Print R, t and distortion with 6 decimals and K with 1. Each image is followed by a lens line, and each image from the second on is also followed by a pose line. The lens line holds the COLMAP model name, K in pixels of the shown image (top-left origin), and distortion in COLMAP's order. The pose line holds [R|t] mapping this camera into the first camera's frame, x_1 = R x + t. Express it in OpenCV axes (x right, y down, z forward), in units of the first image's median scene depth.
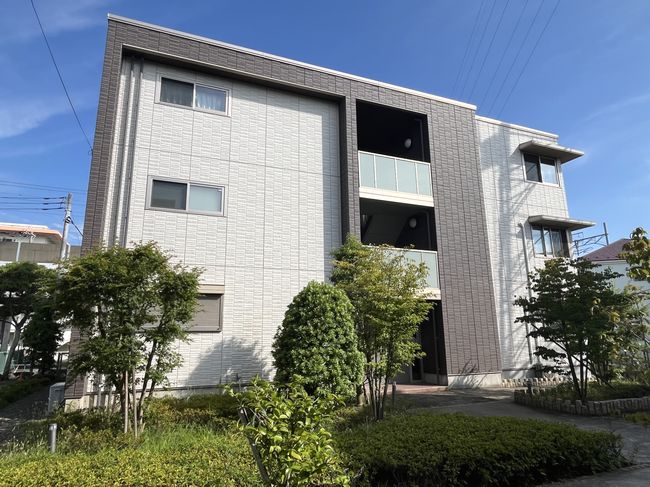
lens RADIAL K [[390.8, 0, 321.3], [0, 390.8, 246.8], [0, 0, 1]] dist [0.007741, -0.000437]
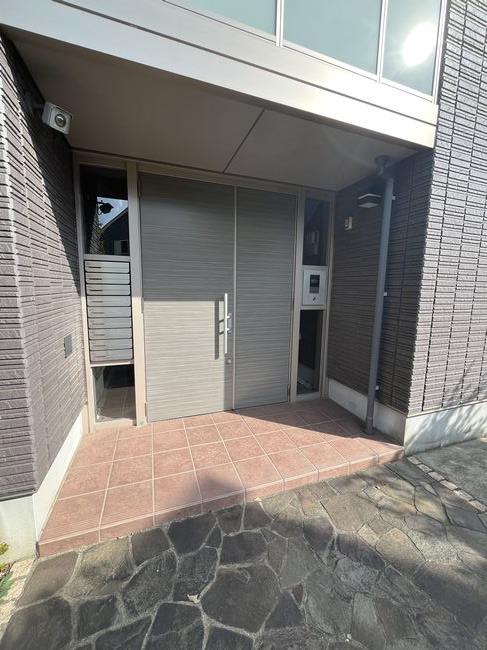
lens RADIAL K [[265.2, 0, 243.9], [0, 265.2, 321.9], [0, 0, 1]] dist [-0.004073, -0.000030]
pose [[0.998232, 0.030395, -0.051084, 0.178850], [-0.010912, 0.938480, 0.345161, 0.168920], [0.058432, -0.343993, 0.937152, 0.722462]]
